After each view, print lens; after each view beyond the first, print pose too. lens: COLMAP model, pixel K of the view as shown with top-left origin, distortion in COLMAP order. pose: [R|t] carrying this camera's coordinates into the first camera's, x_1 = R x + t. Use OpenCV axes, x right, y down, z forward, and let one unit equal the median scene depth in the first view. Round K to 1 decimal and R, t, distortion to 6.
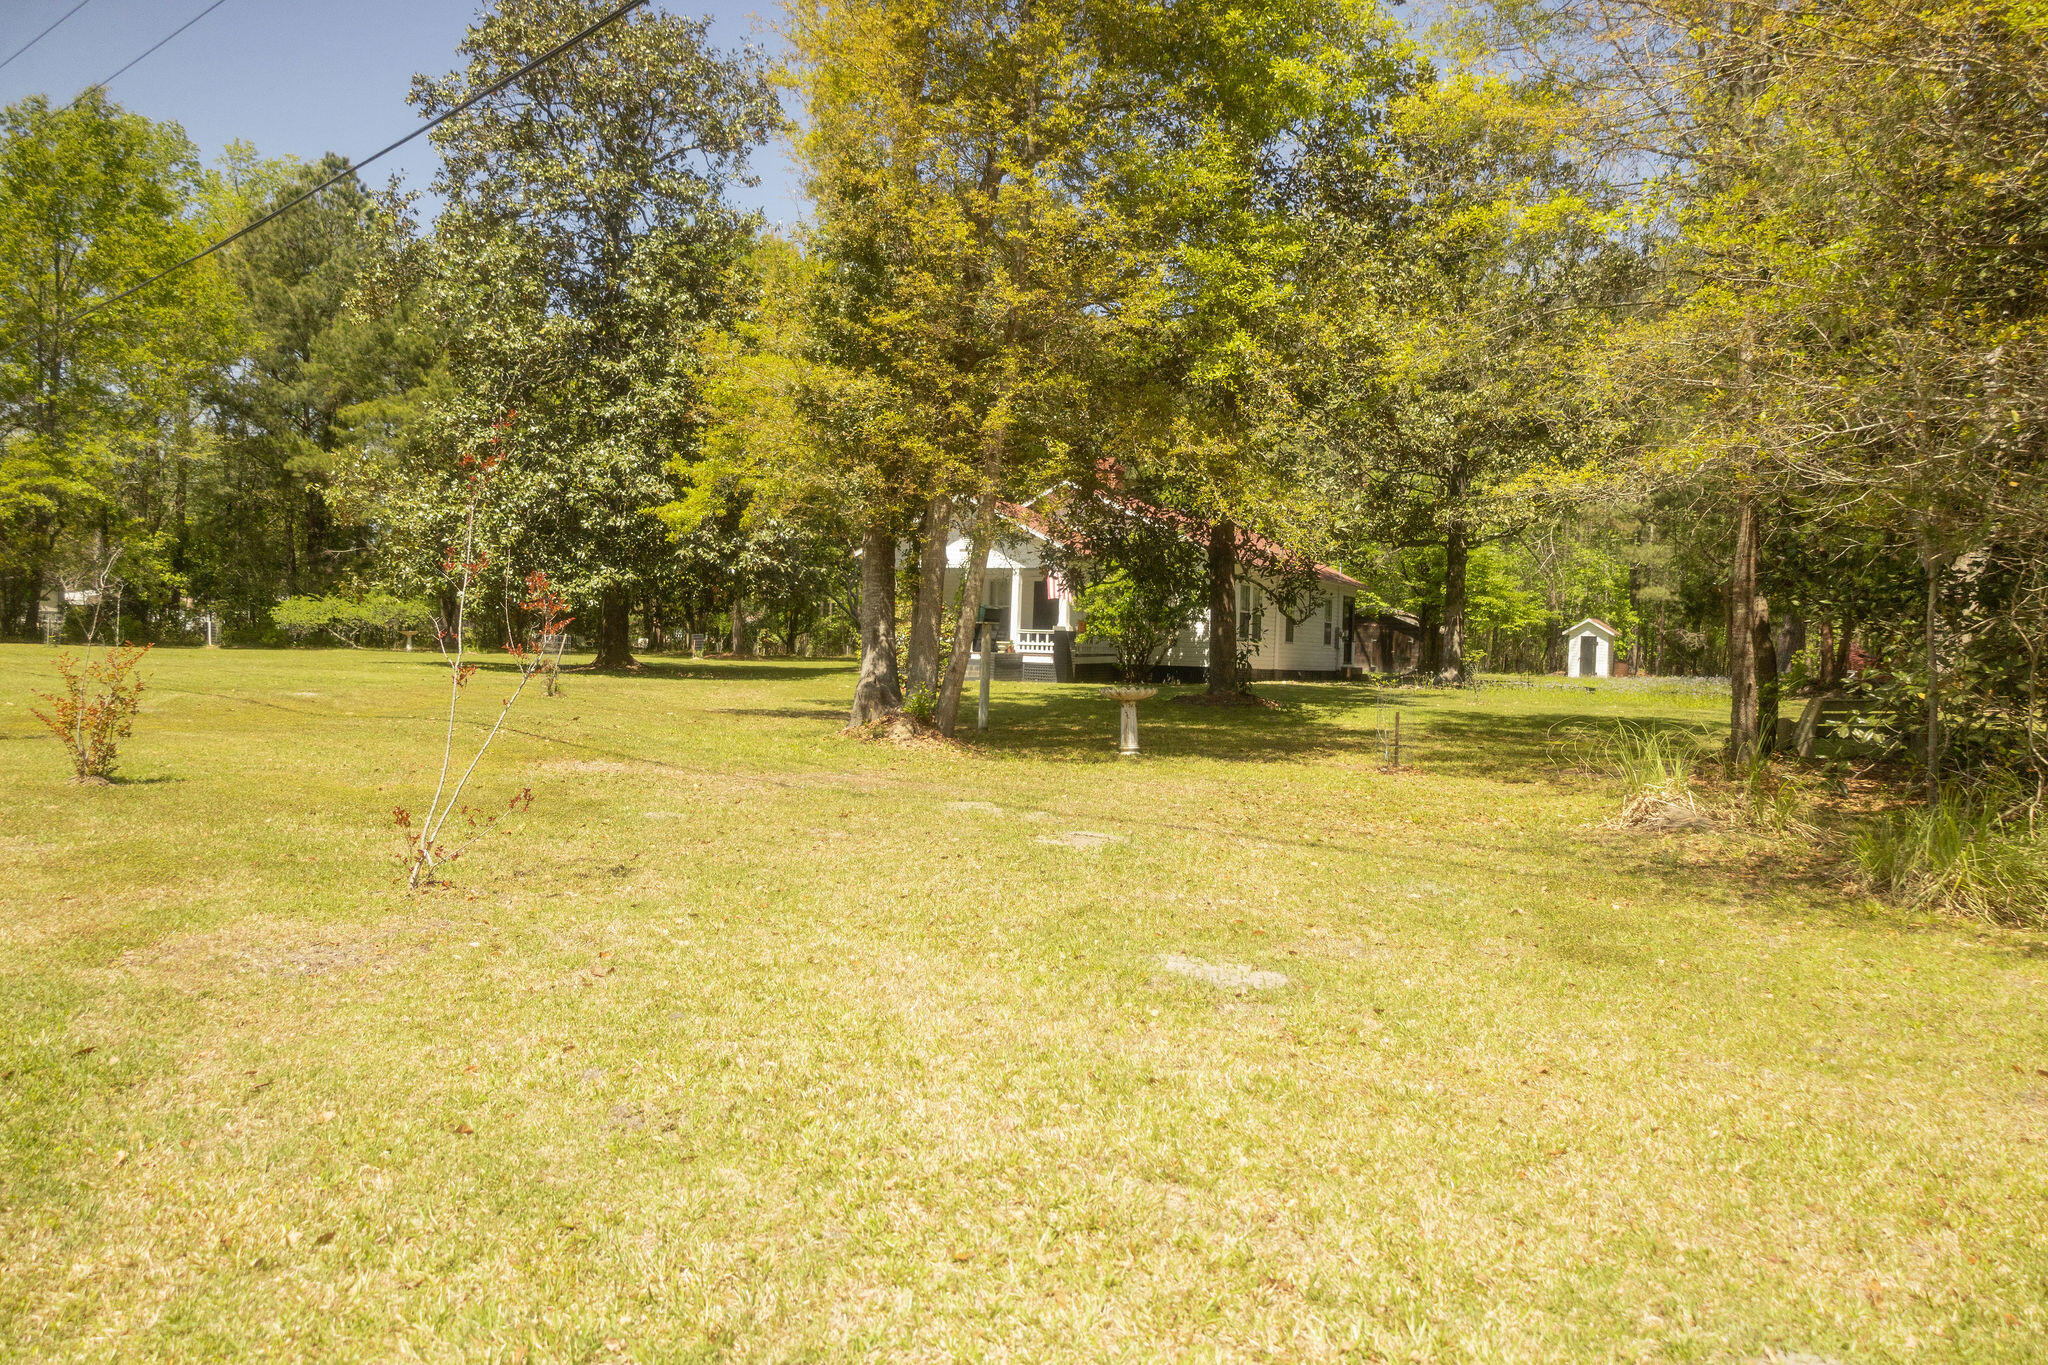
lens RADIAL K [[1316.0, 0, 1030.8], [0, 1316.0, 681.5], [0, 0, 1]] dist [-0.017600, 0.006253]
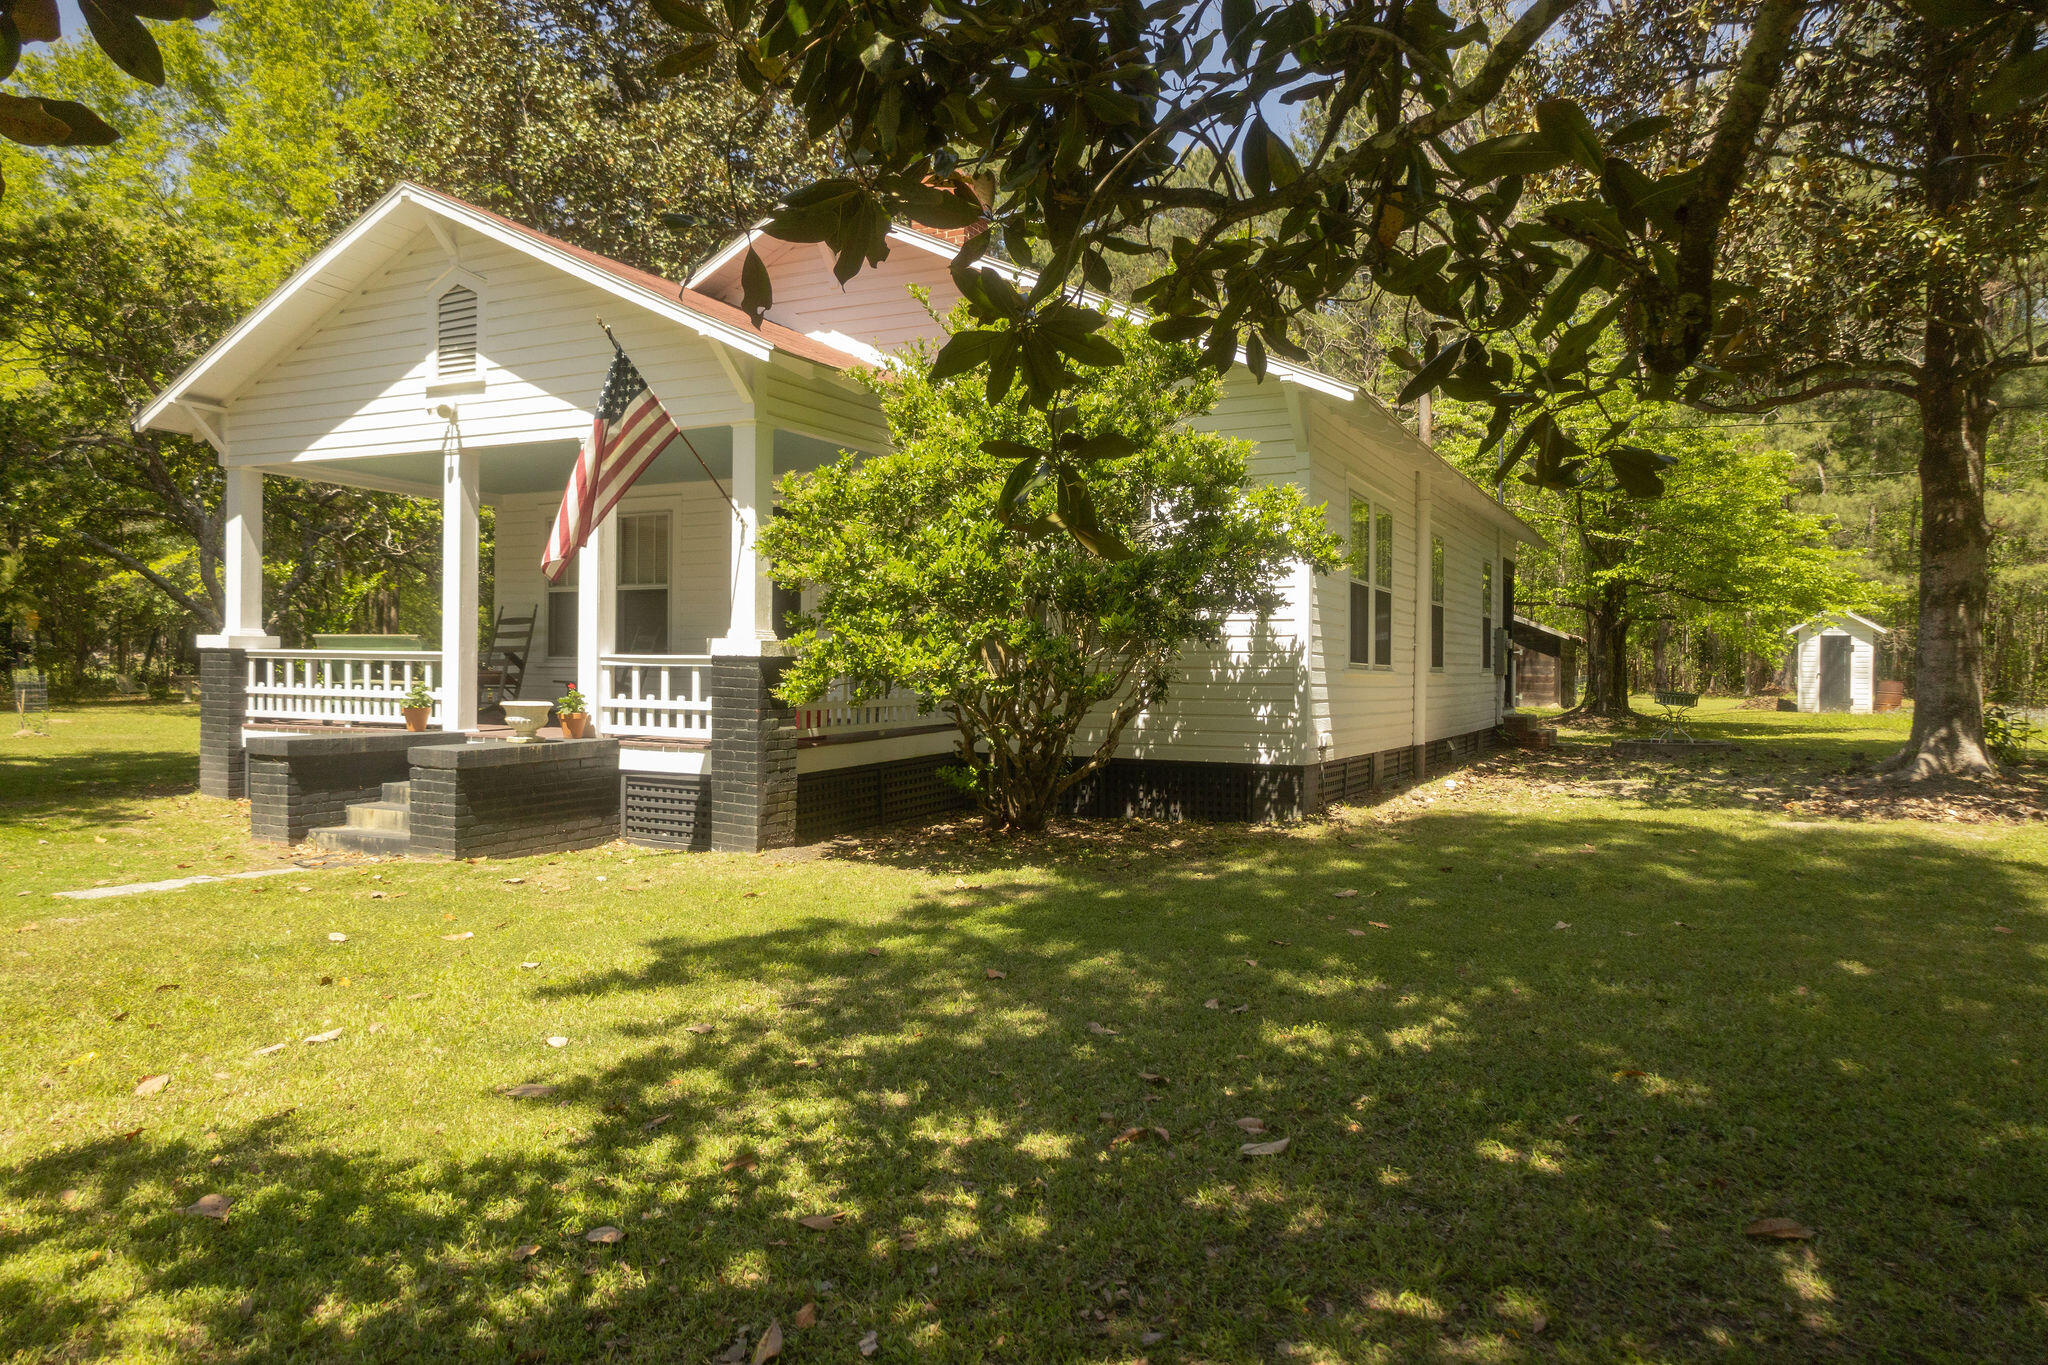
lens RADIAL K [[1316.0, 0, 1025.6], [0, 1316.0, 676.5], [0, 0, 1]] dist [-0.017600, 0.006253]
pose [[0.999170, -0.022934, 0.033652, 0.071181], [0.023359, 0.999652, -0.012292, -0.029323], [-0.033358, 0.013068, 0.999358, 0.719519]]
